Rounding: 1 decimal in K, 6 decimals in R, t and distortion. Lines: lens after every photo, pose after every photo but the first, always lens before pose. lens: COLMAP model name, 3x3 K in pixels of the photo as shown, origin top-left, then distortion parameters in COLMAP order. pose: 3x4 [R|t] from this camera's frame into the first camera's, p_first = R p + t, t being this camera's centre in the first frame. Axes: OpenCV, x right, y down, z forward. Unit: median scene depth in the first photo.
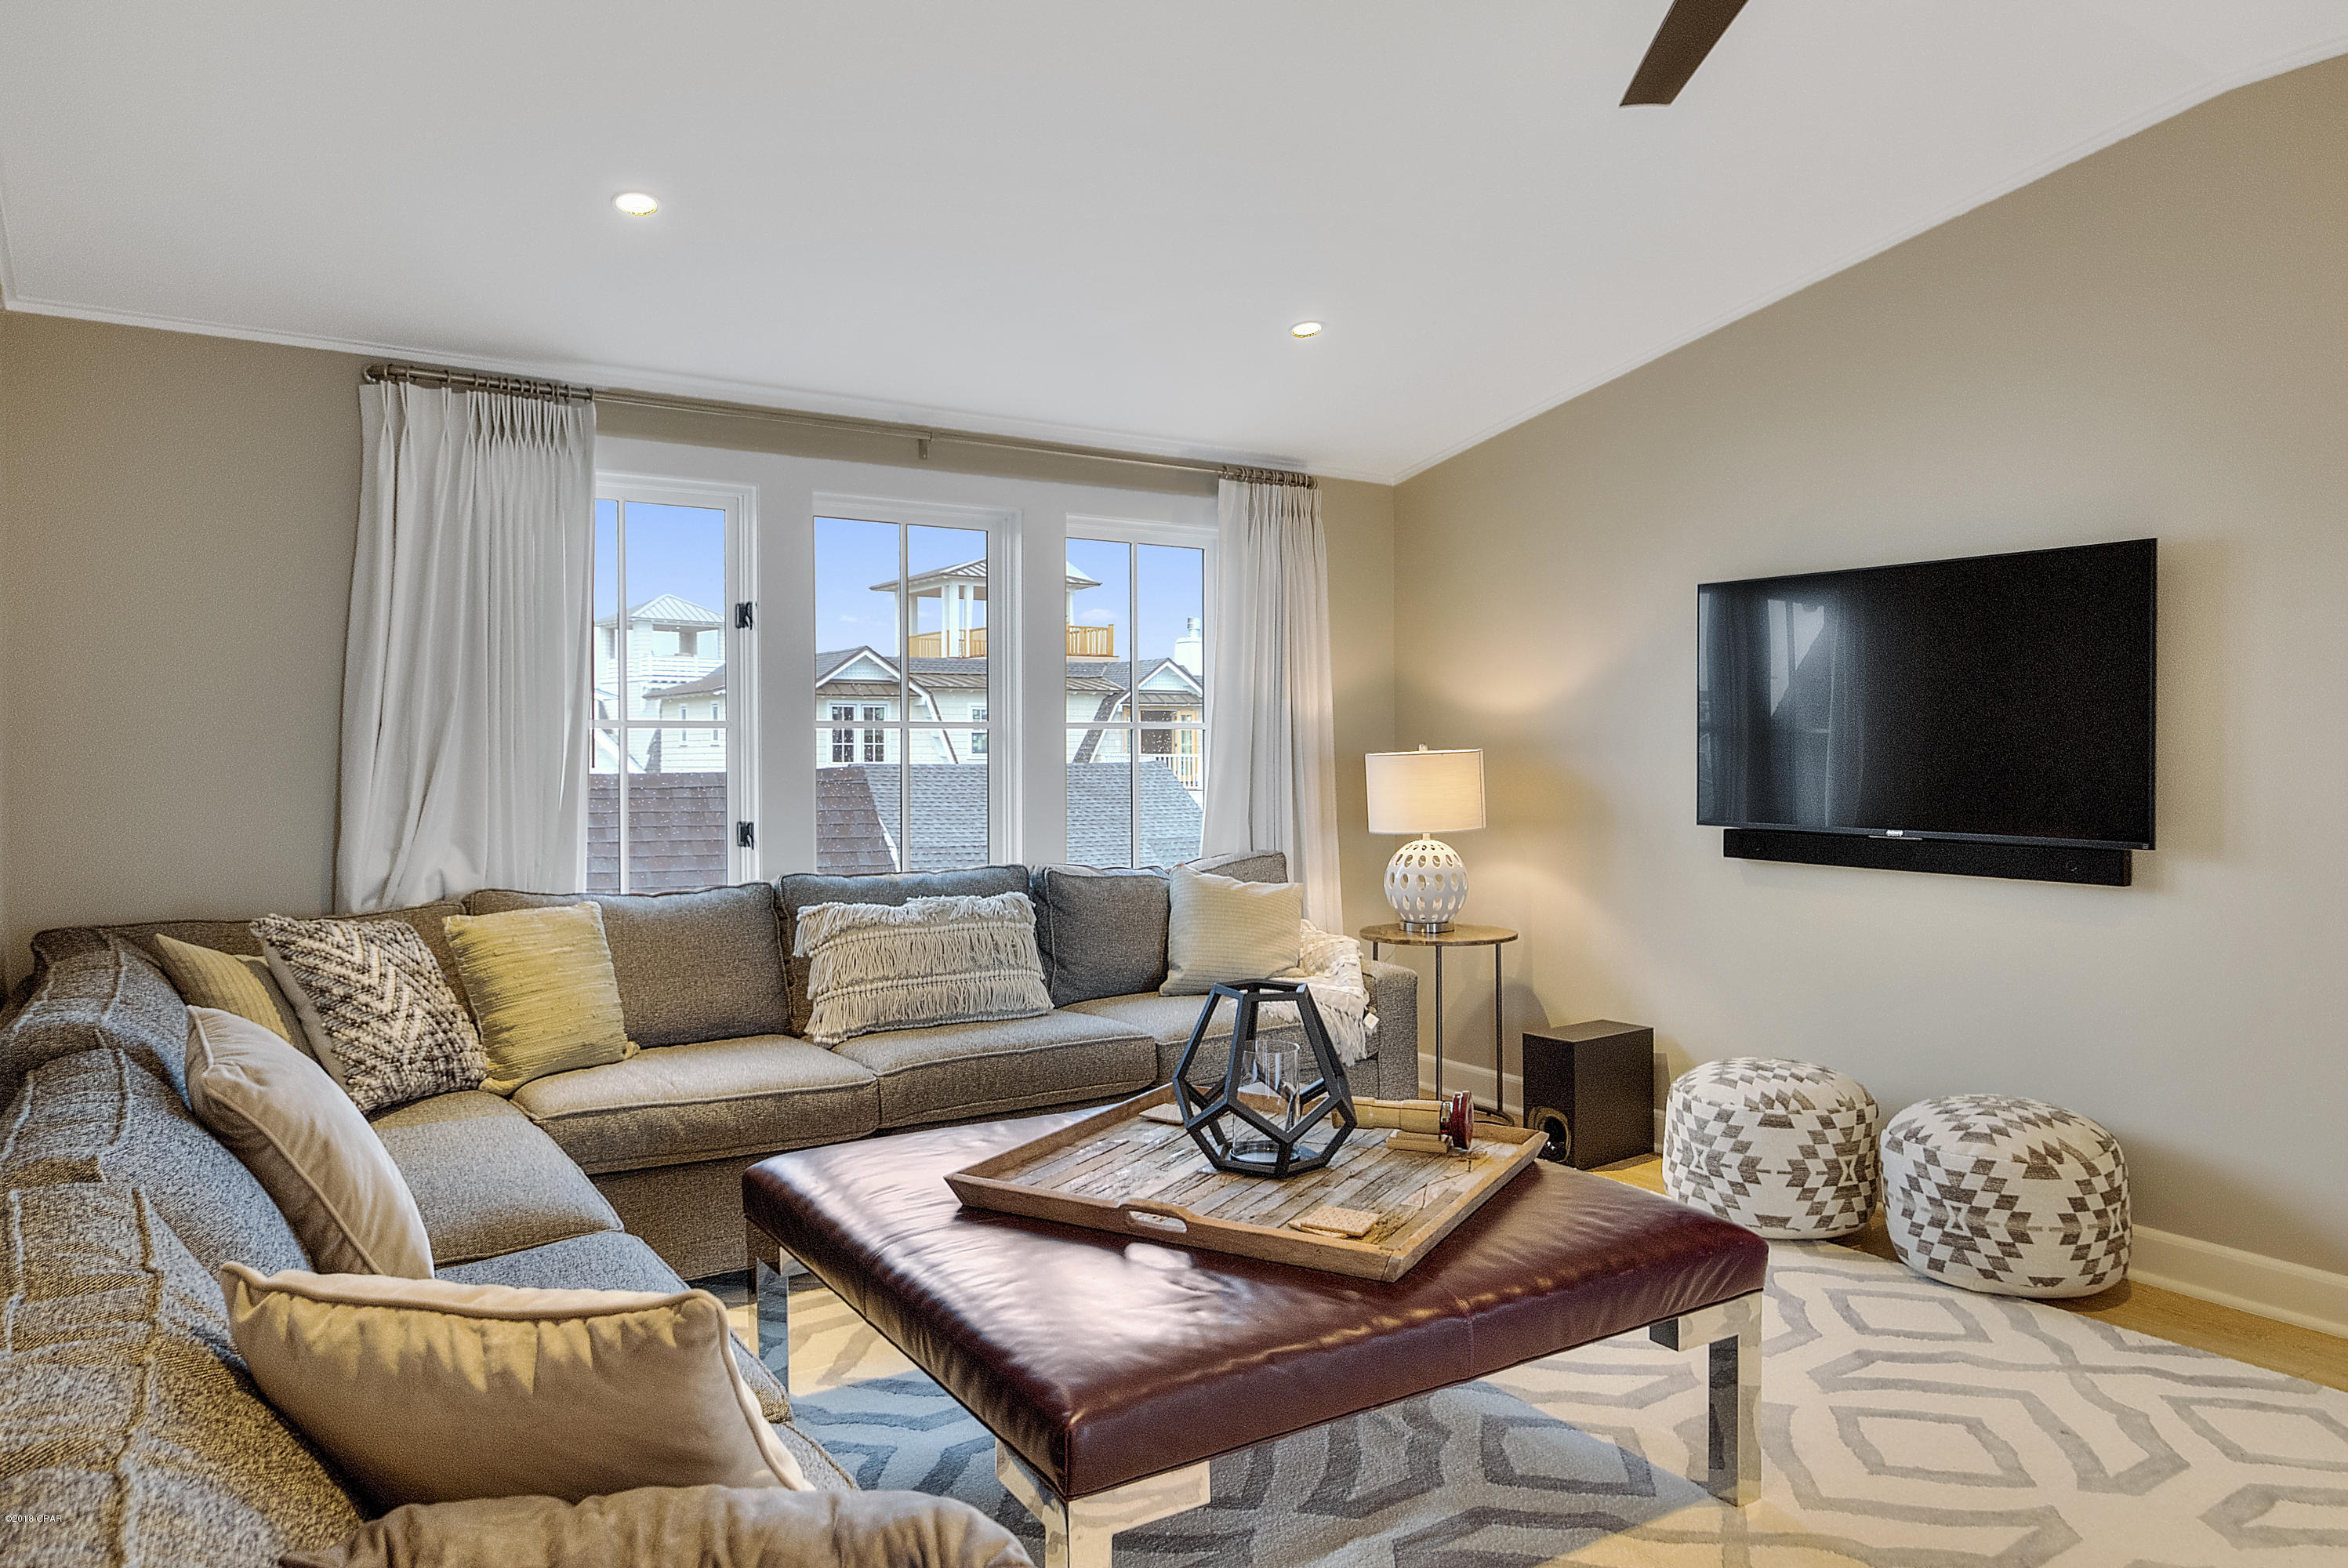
lens RADIAL K [[1523.1, 0, 1171.6], [0, 1523.1, 732.5], [0, 0, 1]] dist [-0.000492, -0.000541]
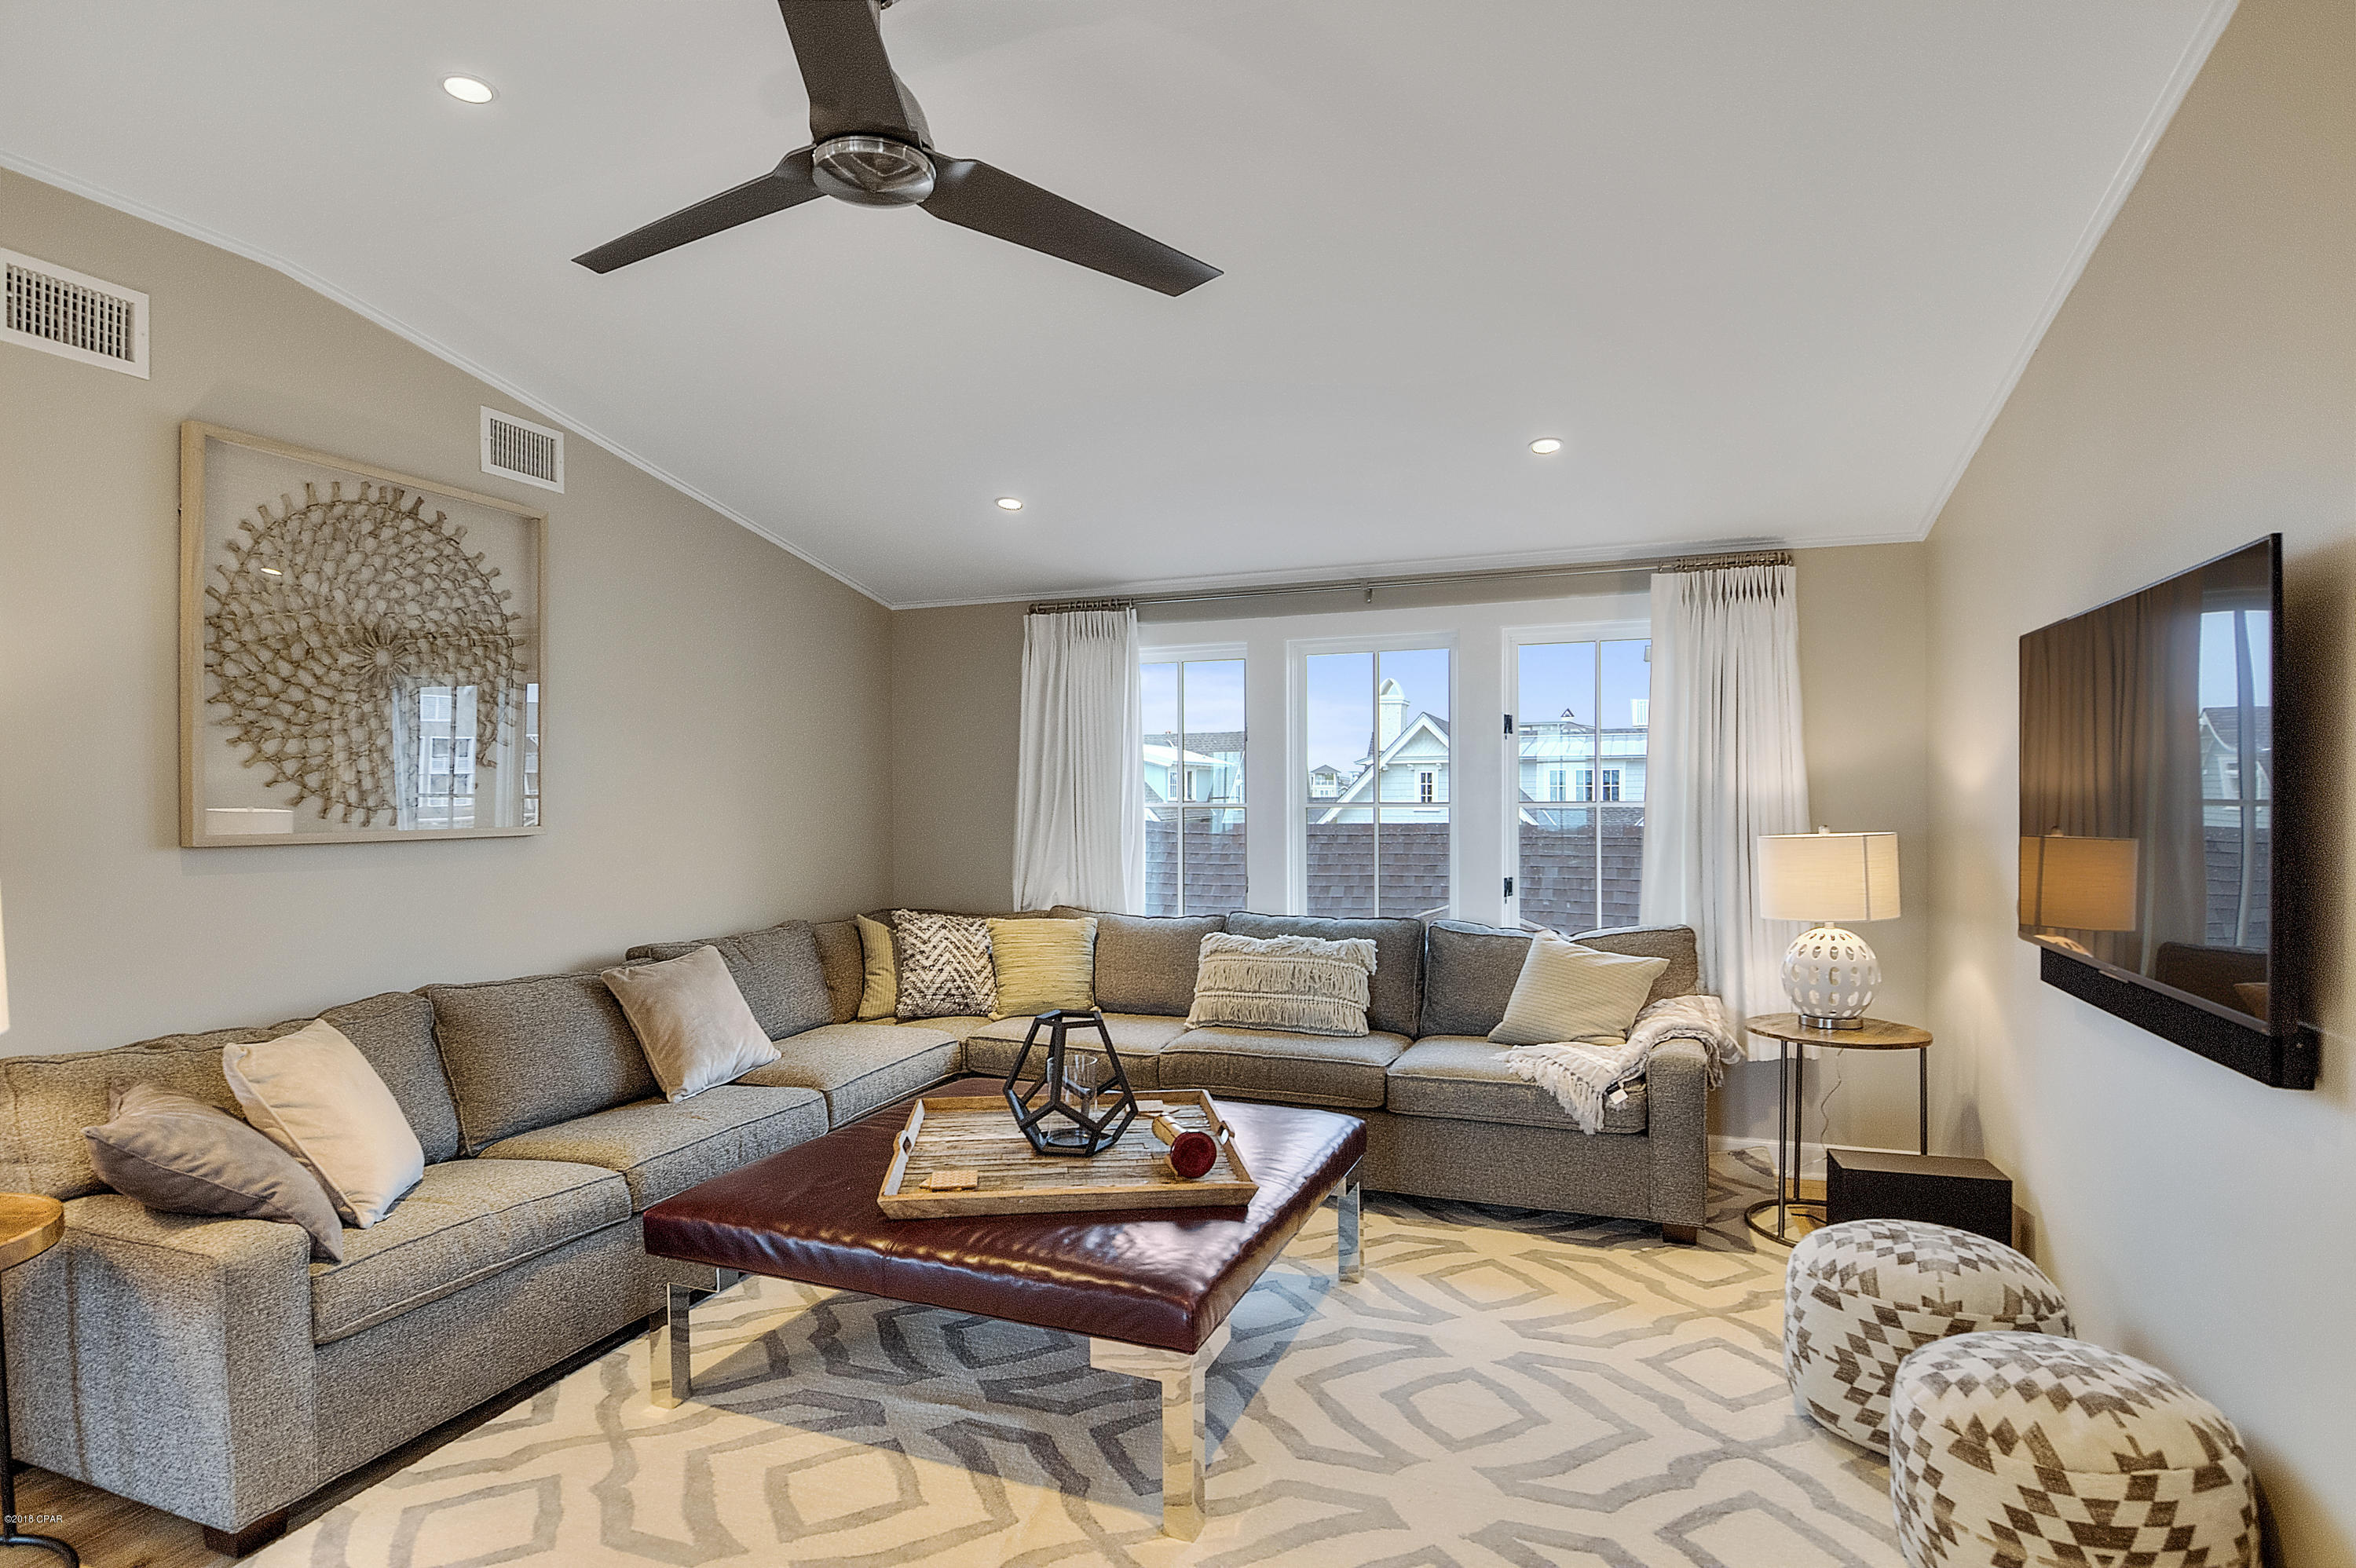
lens RADIAL K [[1207.9, 0, 1178.0], [0, 1207.9, 784.0], [0, 0, 1]] dist [-0.022987, -0.001730]
pose [[0.580225, -0.007399, -0.814423, 0.757713], [0.008551, 0.999959, -0.002992, -0.027939], [0.814412, -0.005229, 0.580264, 0.345215]]
